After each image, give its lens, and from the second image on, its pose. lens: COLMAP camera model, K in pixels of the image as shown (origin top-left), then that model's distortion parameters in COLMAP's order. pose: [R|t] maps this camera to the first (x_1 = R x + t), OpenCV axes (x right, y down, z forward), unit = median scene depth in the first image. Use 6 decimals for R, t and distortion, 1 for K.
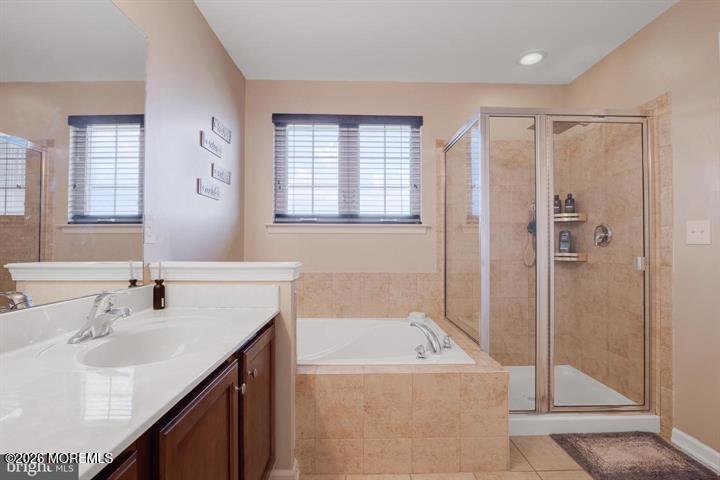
lens RADIAL K [[350.4, 0, 358.5], [0, 350.4, 244.6], [0, 0, 1]] dist [-0.021815, -0.000368]
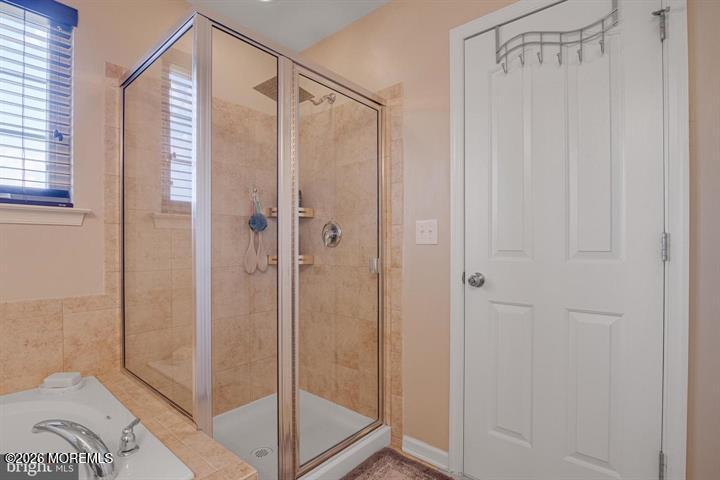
lens RADIAL K [[350.4, 0, 358.5], [0, 350.4, 244.6], [0, 0, 1]] dist [-0.021815, -0.000368]
pose [[0.668447, -0.000291, 0.743760, 0.090606], [0.002520, 0.999995, -0.001873, 0.000911], [-0.743756, 0.003127, 0.668444, 0.360737]]
